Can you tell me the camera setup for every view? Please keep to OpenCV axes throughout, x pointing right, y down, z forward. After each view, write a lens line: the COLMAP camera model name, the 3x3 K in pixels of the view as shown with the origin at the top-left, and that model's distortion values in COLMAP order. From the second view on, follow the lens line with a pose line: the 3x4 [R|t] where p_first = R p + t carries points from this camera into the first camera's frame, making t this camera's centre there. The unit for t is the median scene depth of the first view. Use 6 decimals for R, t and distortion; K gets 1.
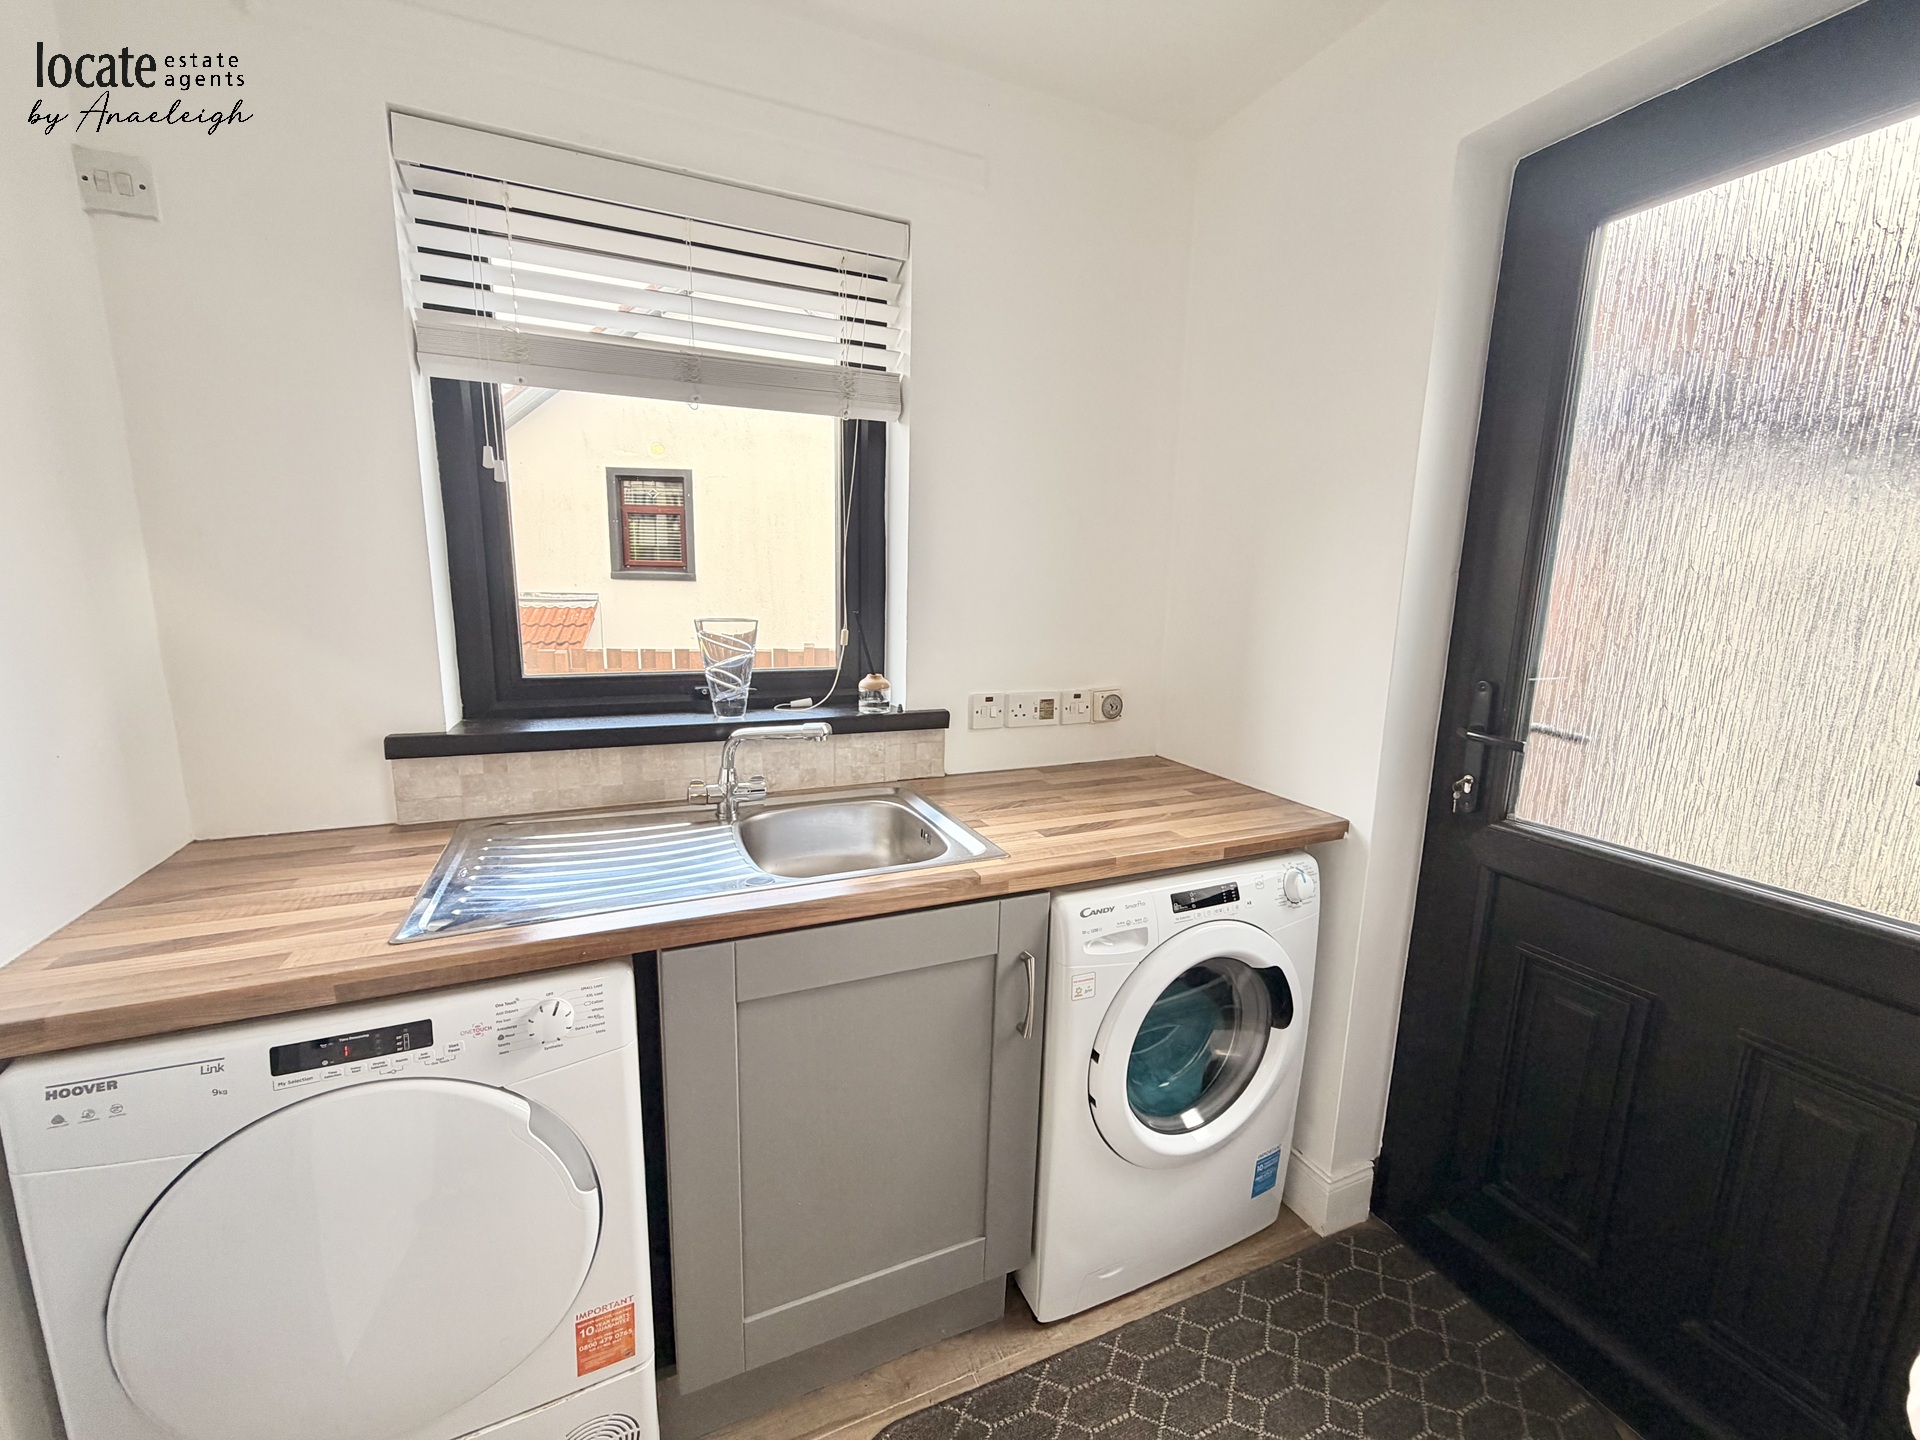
lens RADIAL K [[762.9, 0, 953.7], [0, 762.9, 724.1], [0, 0, 1]] dist [0.002780, 0.000189]
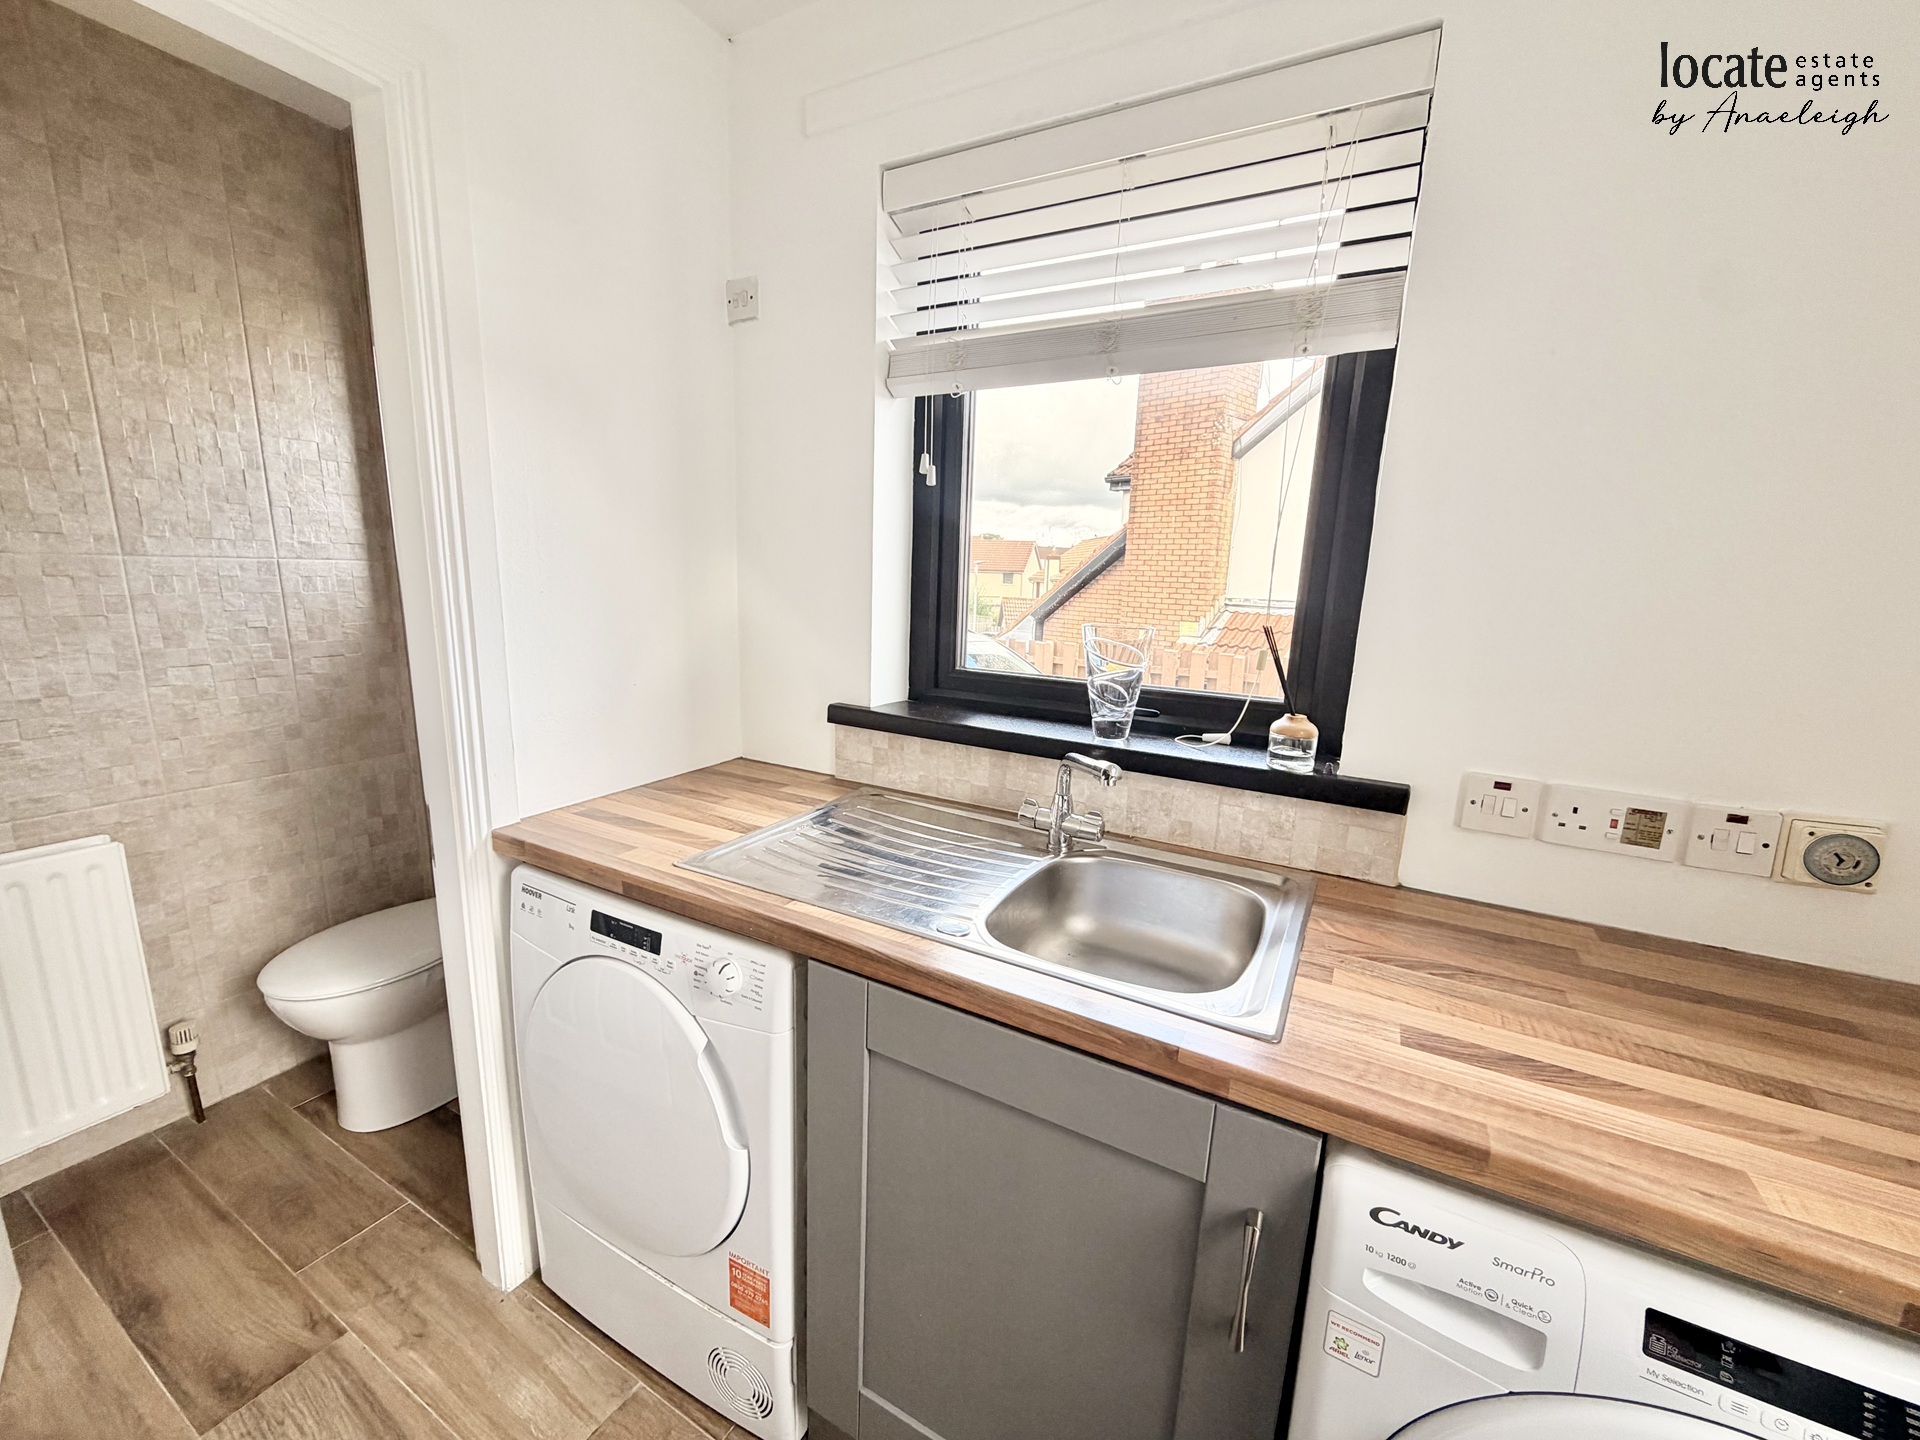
lens RADIAL K [[767.7, 0, 953.2], [0, 767.7, 724.7], [0, 0, 1]] dist [-0.000604, 0.000281]
pose [[0.607285, 0.156699, -0.778878, 0.311400], [-0.166003, 0.983744, 0.068484, -0.062461], [0.776948, 0.087707, 0.623425, 0.368023]]
